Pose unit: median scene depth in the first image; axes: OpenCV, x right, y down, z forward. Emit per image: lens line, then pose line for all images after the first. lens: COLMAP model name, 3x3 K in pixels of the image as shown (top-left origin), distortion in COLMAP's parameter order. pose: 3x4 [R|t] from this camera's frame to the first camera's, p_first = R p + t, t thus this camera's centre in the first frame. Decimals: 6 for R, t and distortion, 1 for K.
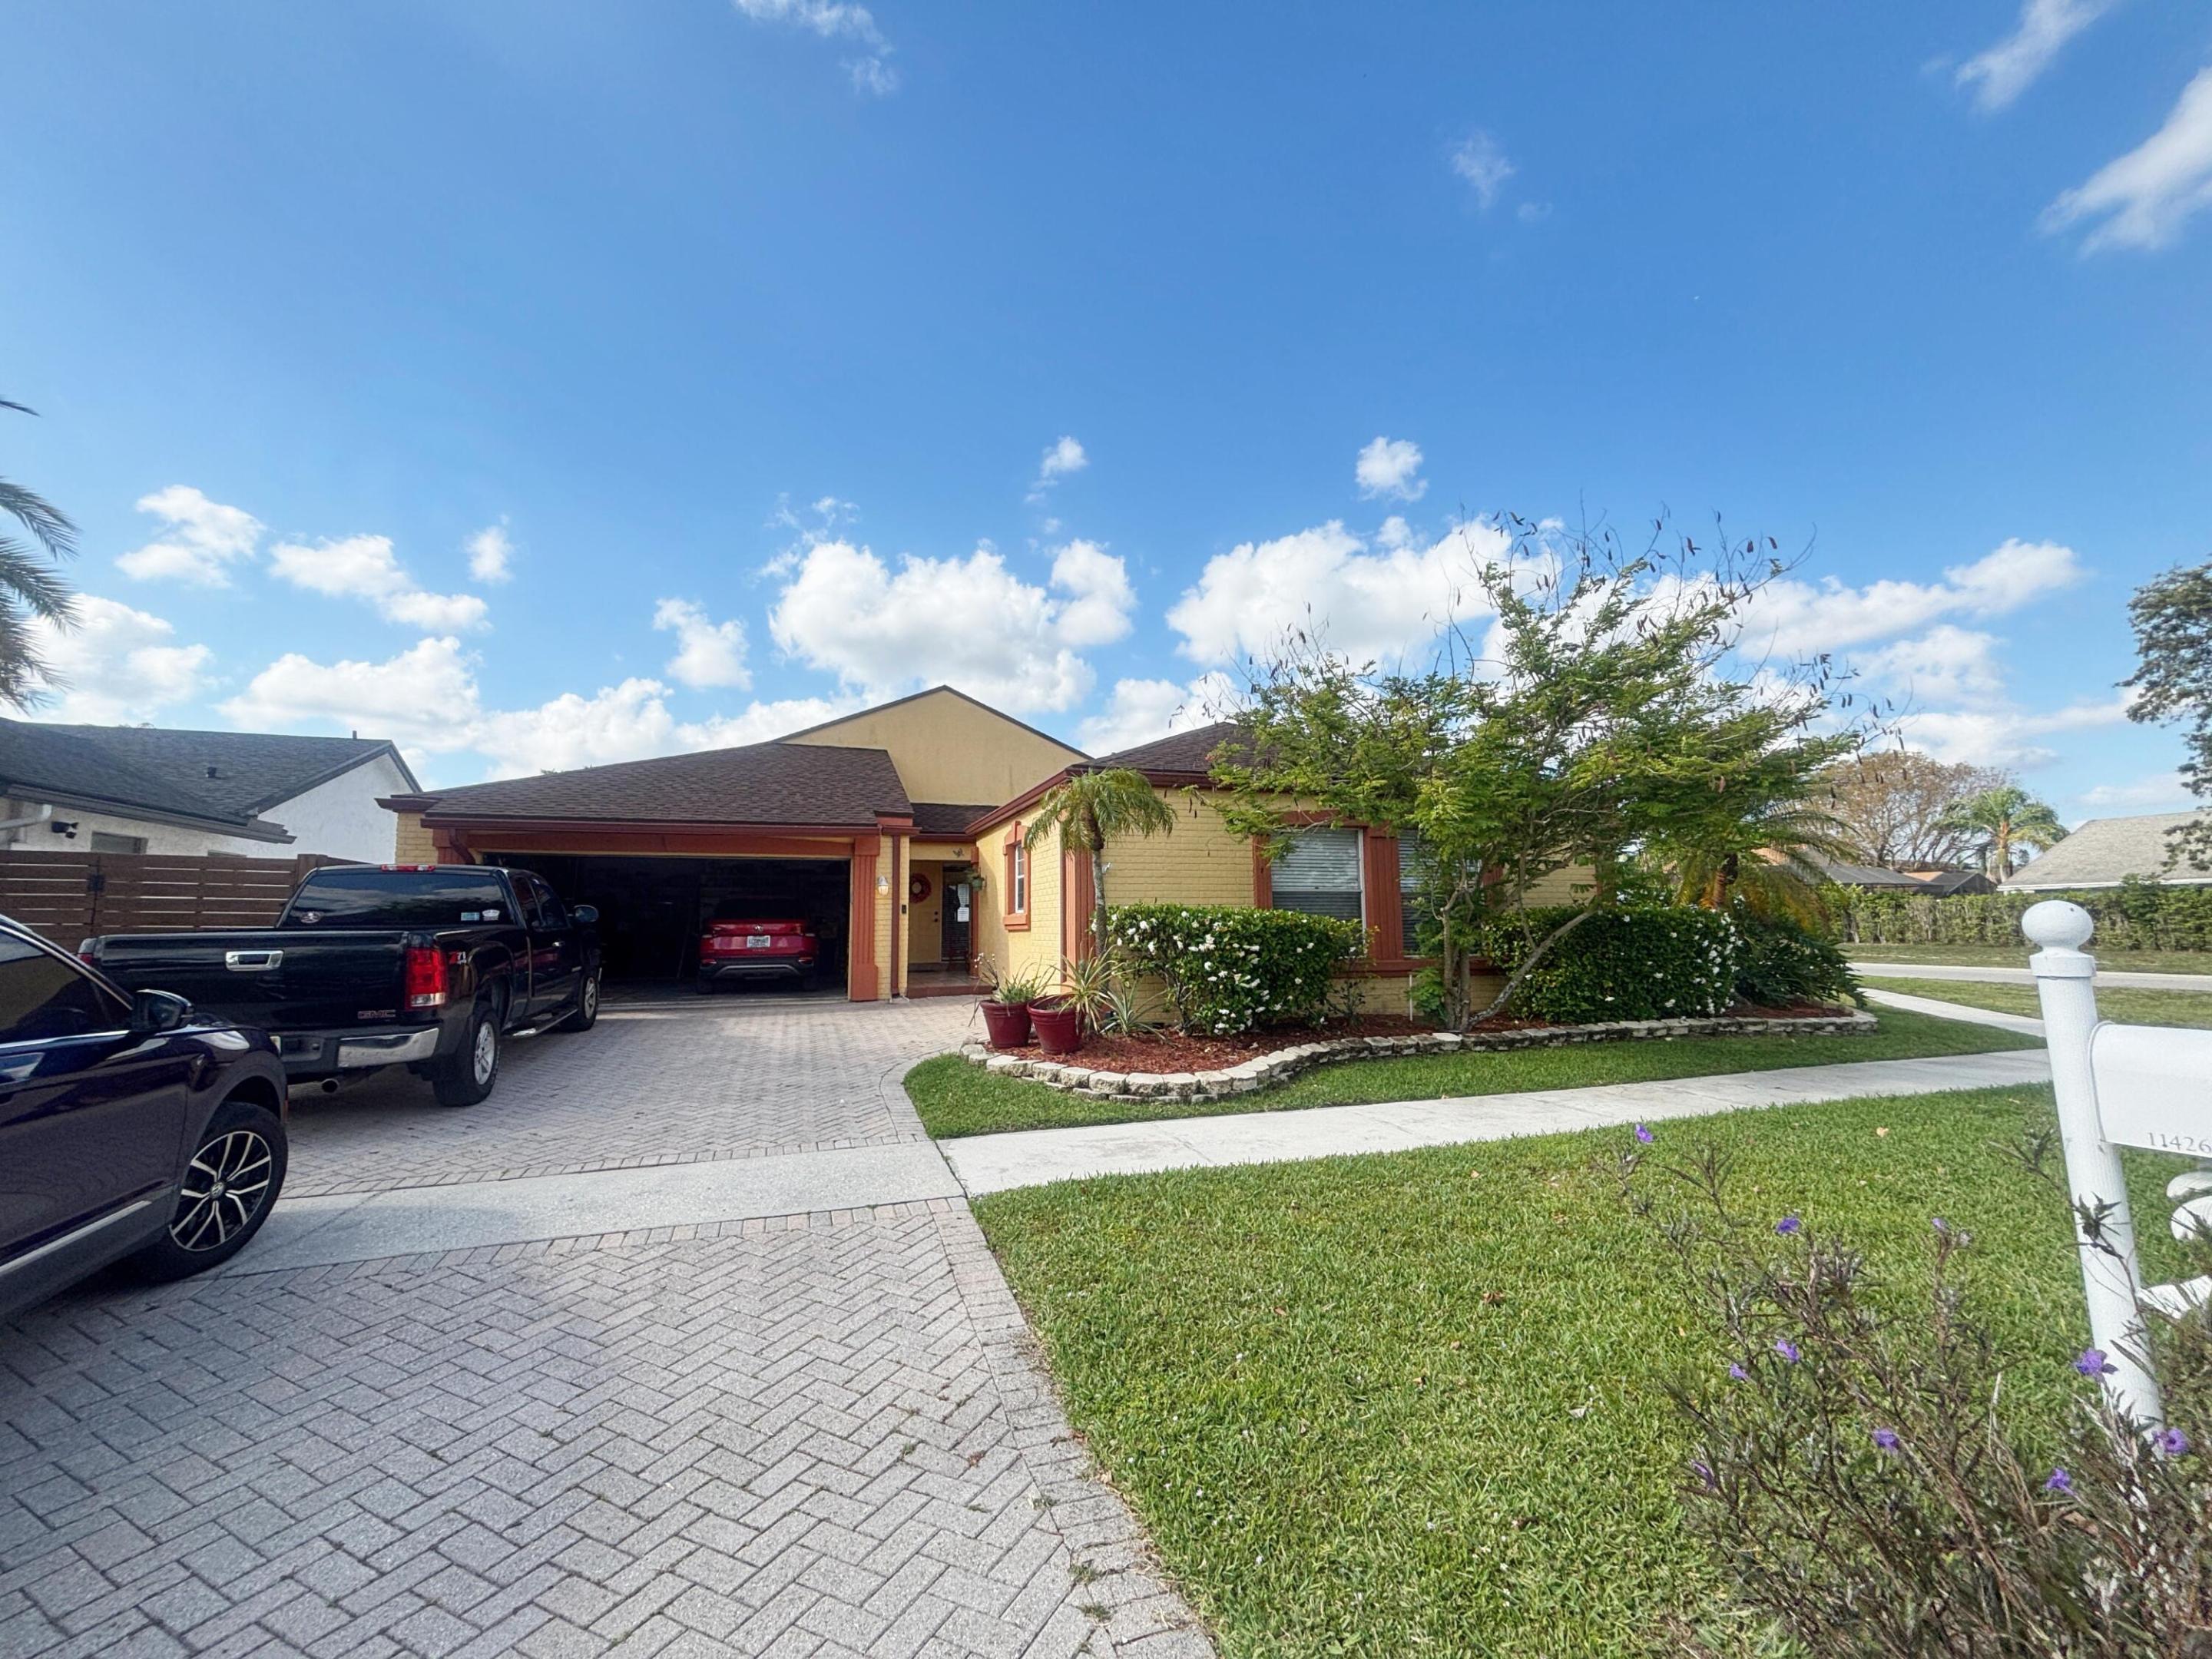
lens RADIAL K [[868.7, 0, 1106.0], [0, 868.7, 829.5], [0, 0, 1]] dist [0.026354, -0.013501]
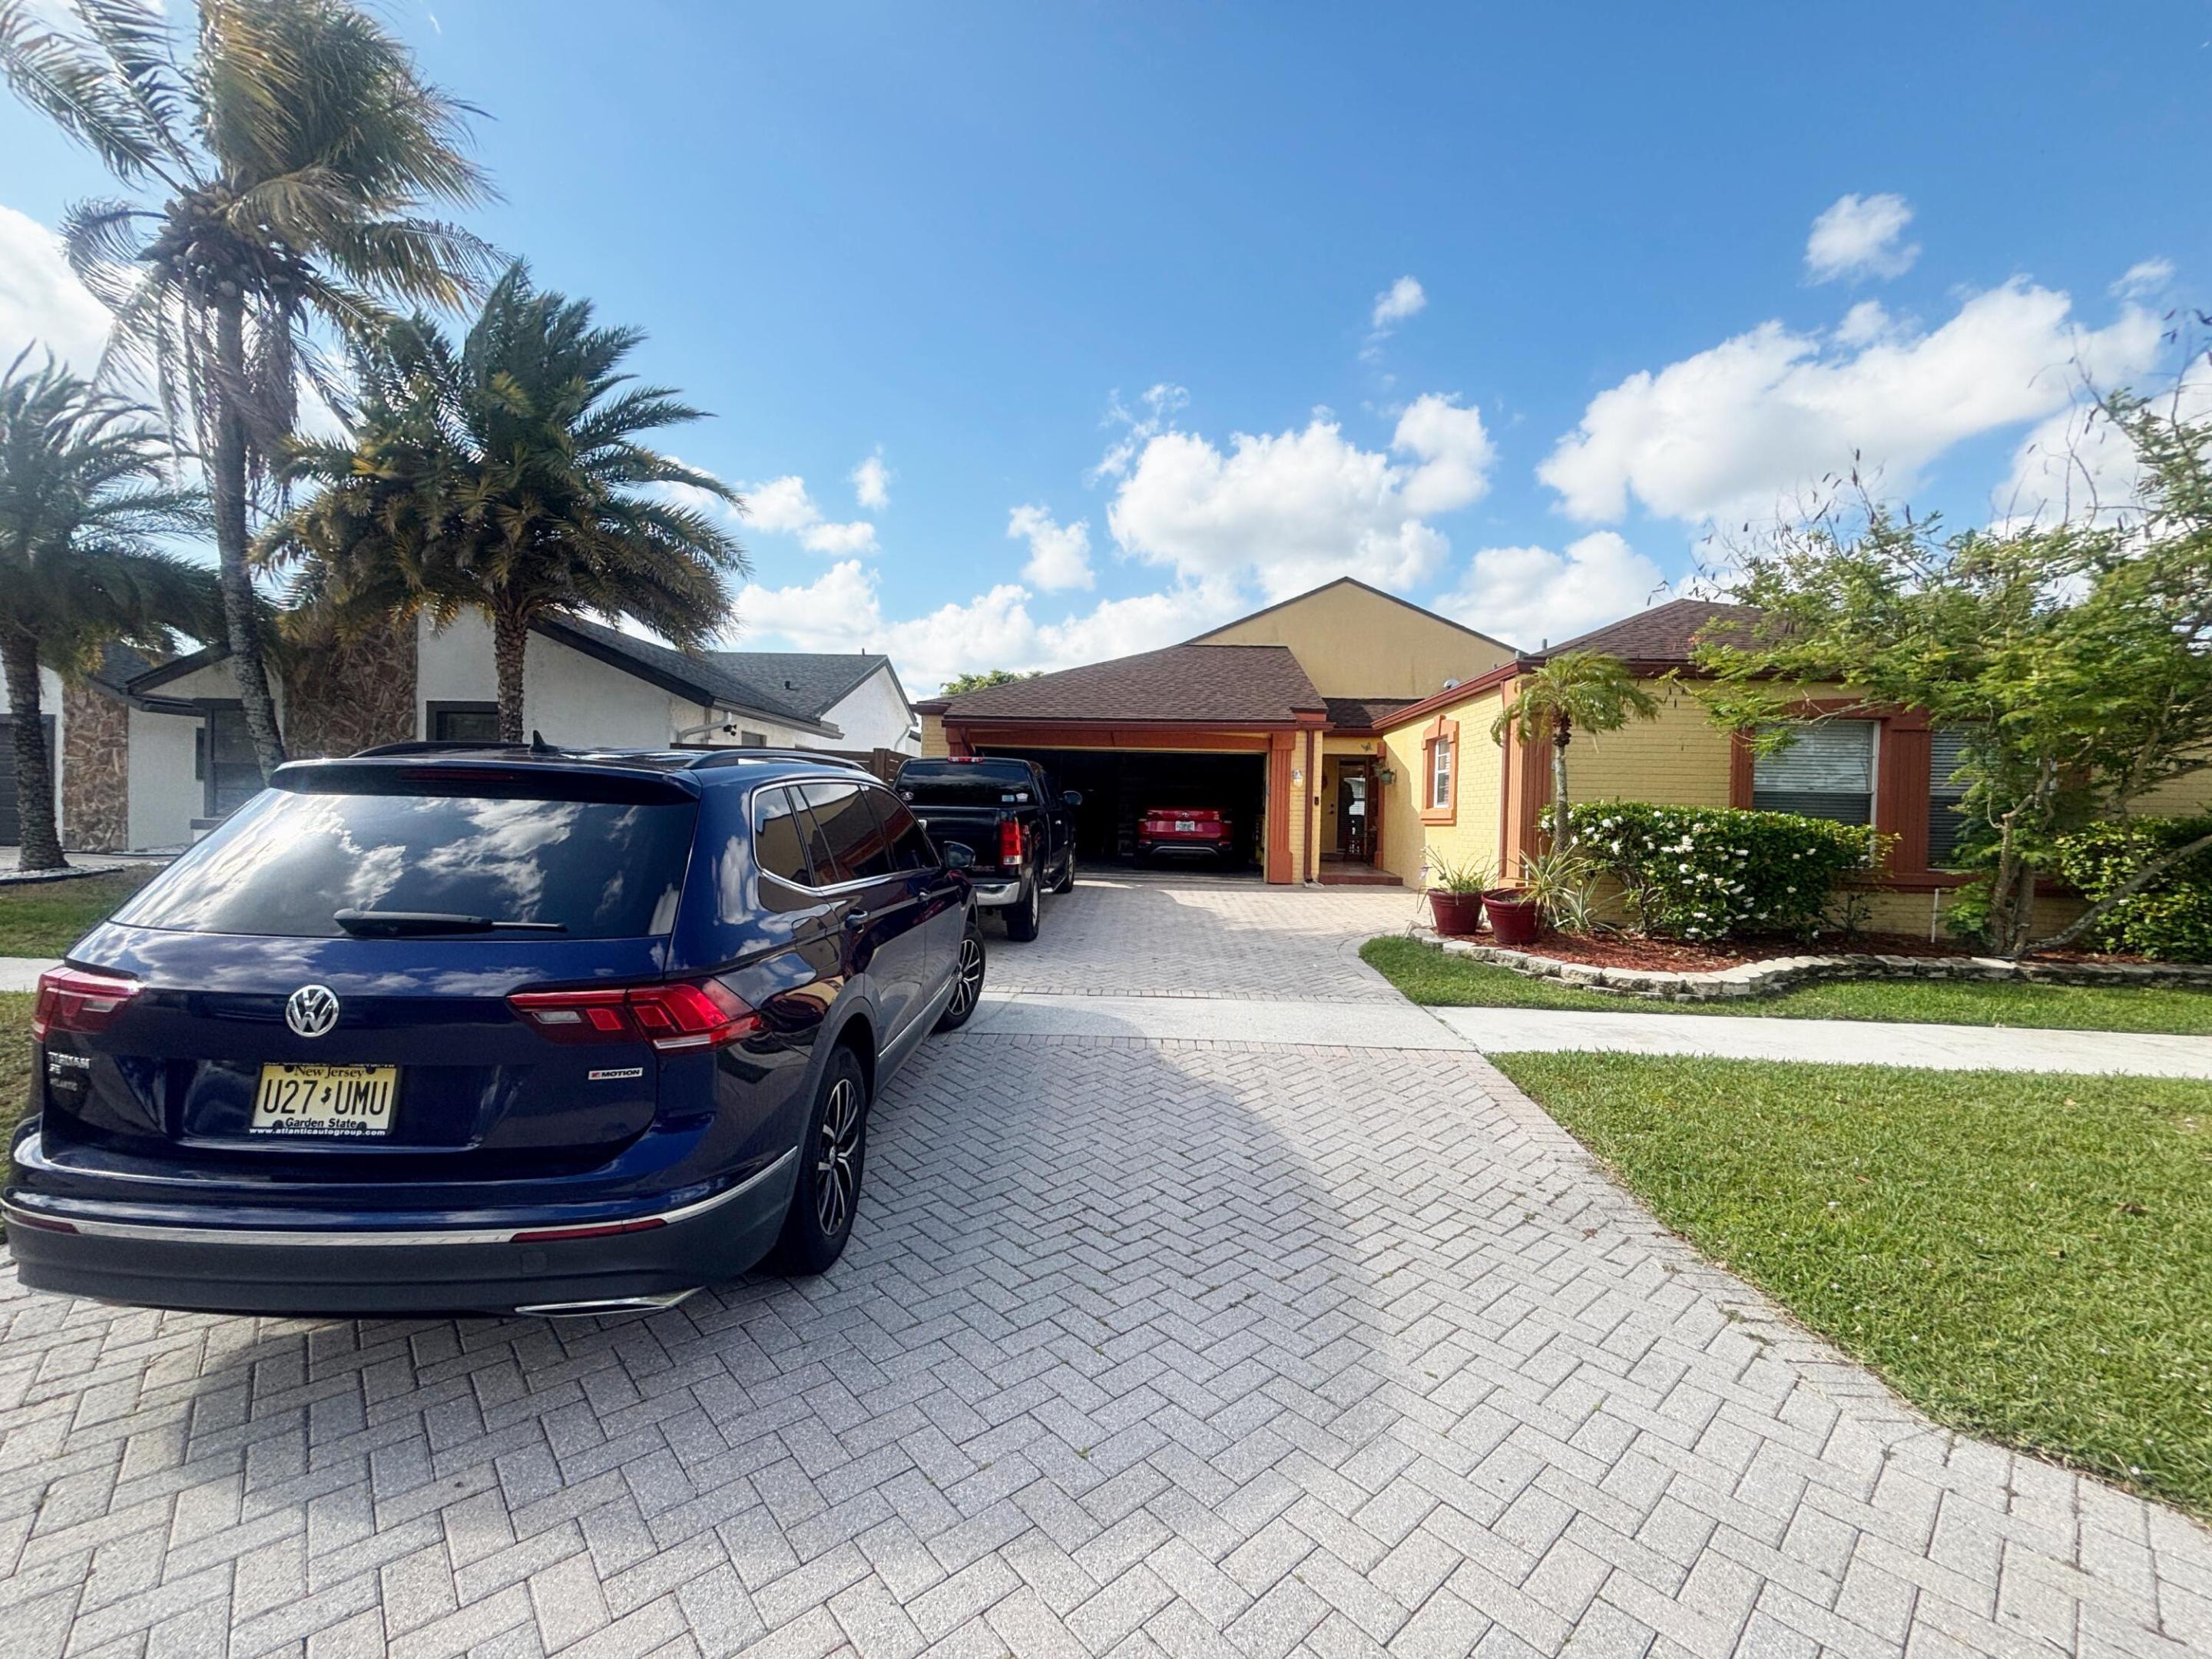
lens RADIAL K [[881.5, 0, 1095.8], [0, 881.5, 827.9], [0, 0, 1]] dist [-0.003297, 0.002615]
pose [[0.928344, 0.036023, -0.369972, -0.122832], [0.008814, 0.992880, 0.118790, -0.007969], [0.371617, -0.113539, 0.921417, -0.127589]]
